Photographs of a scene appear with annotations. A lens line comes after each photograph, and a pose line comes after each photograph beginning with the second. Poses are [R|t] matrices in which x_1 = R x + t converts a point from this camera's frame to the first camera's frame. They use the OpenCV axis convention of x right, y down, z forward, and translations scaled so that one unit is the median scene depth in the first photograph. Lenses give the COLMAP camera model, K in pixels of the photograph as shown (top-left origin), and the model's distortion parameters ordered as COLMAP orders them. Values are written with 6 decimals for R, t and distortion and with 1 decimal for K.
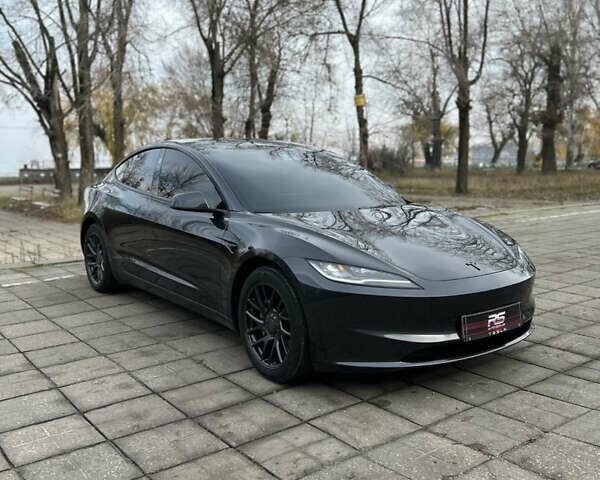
lens RADIAL K [[592.4, 0, 300.0], [0, 592.4, 240.0], [0, 0, 1]] dist [0.001918, -0.001312]
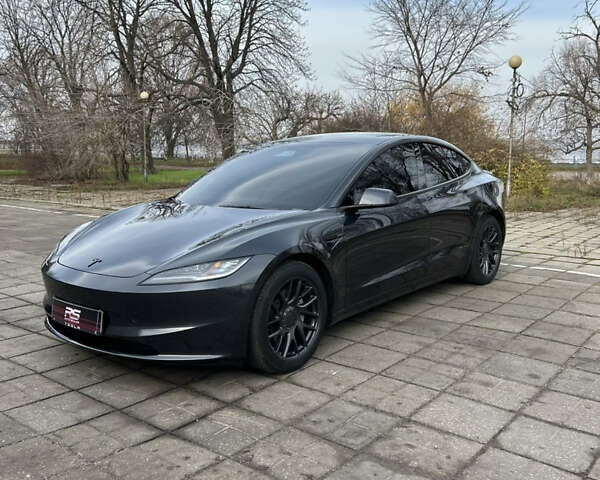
lens RADIAL K [[592.4, 0, 300.0], [0, 592.4, 240.0], [0, 0, 1]] dist [0.001918, -0.001312]
pose [[0.236386, 0.145642, -0.960682, 0.462419], [-0.117242, 0.985754, 0.120594, -0.055198], [0.964560, 0.084126, 0.250093, 0.363939]]
